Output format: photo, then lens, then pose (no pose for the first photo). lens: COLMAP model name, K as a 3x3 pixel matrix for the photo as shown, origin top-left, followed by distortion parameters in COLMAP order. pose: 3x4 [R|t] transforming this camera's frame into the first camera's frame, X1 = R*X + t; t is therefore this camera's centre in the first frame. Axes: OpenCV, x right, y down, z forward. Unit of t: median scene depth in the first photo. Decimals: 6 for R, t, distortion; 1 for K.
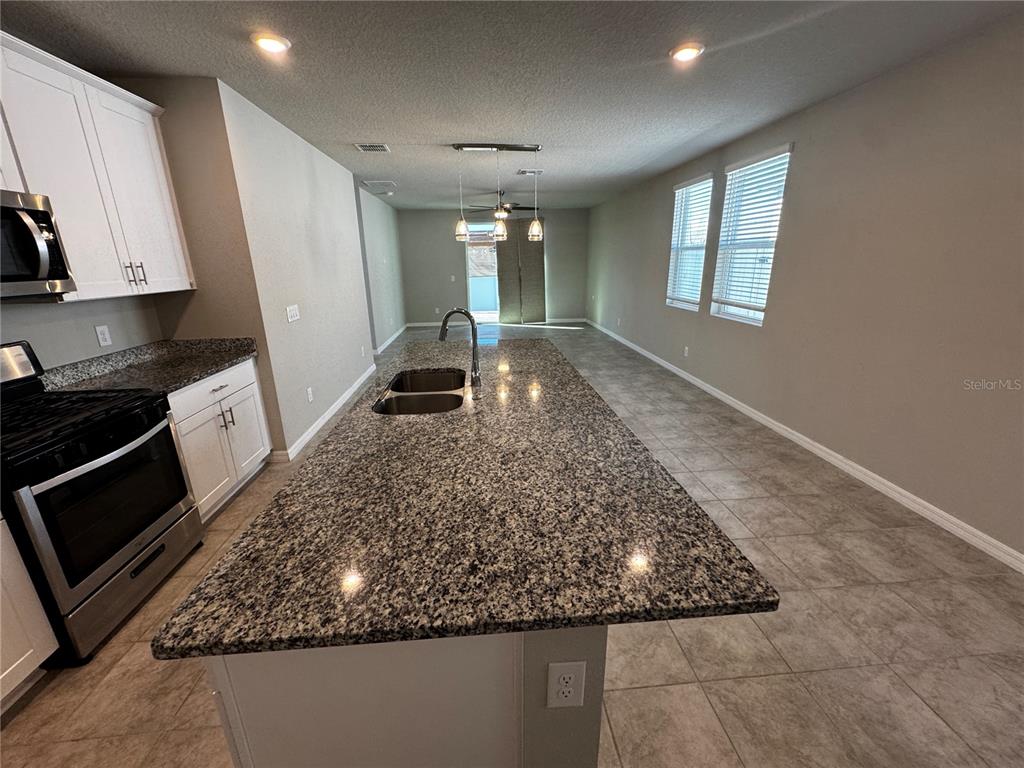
lens RADIAL K [[409.7, 0, 508.1], [0, 409.7, 381.4], [0, 0, 1]] dist [-0.001868, 0.006080]
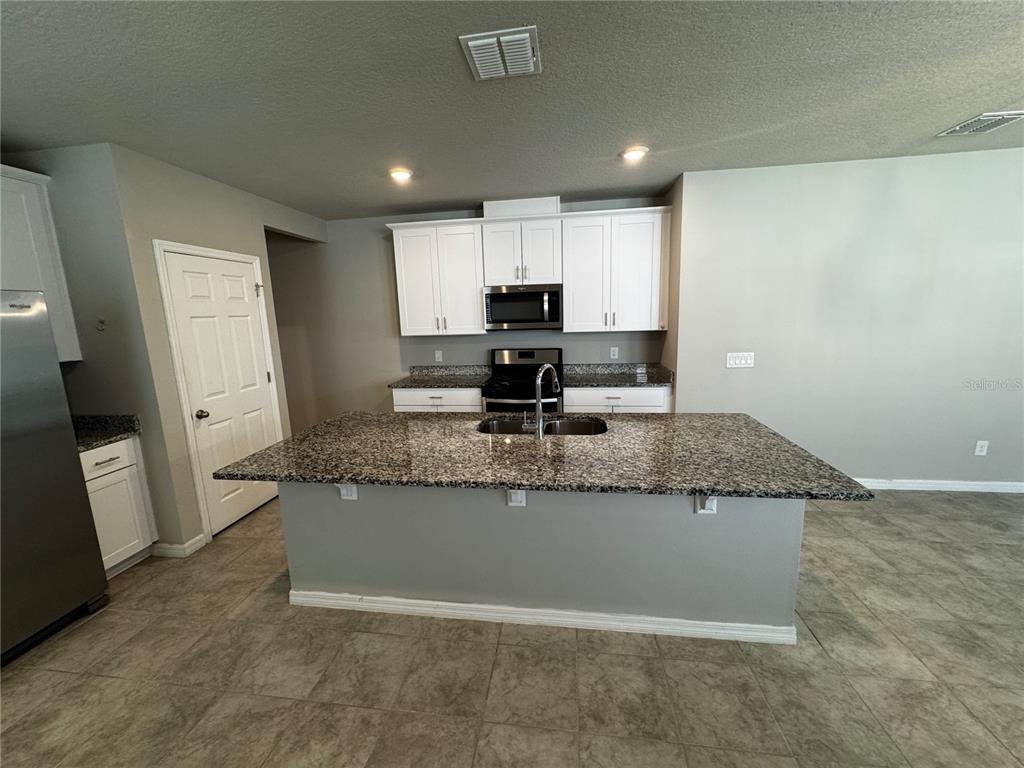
lens RADIAL K [[409.7, 0, 508.1], [0, 409.7, 381.4], [0, 0, 1]] dist [-0.001868, 0.006080]
pose [[-0.225068, 0.187520, -0.956128, 1.178410], [-0.242910, 0.939521, 0.241443, -0.464406], [0.943578, 0.286594, -0.165905, 1.373698]]
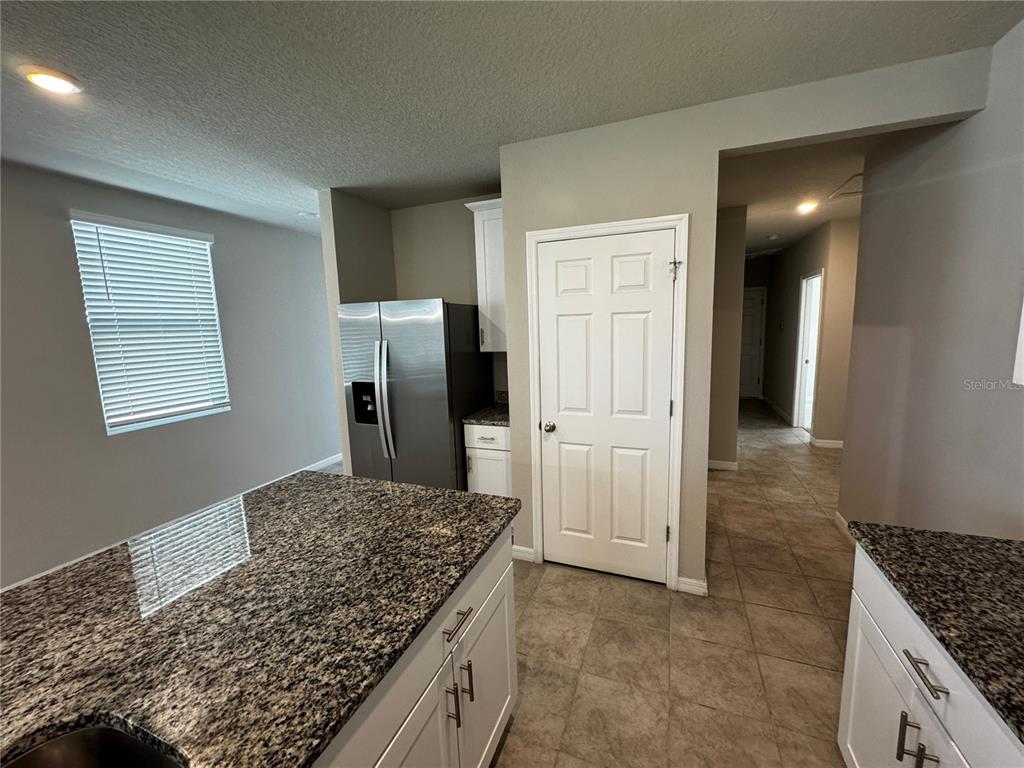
lens RADIAL K [[409.7, 0, 508.1], [0, 409.7, 381.4], [0, 0, 1]] dist [-0.001868, 0.006080]
pose [[-0.893869, -0.018503, 0.447946, -0.774656], [0.172477, 0.908058, 0.381683, -0.351556], [-0.413823, 0.418435, -0.808494, 1.105637]]
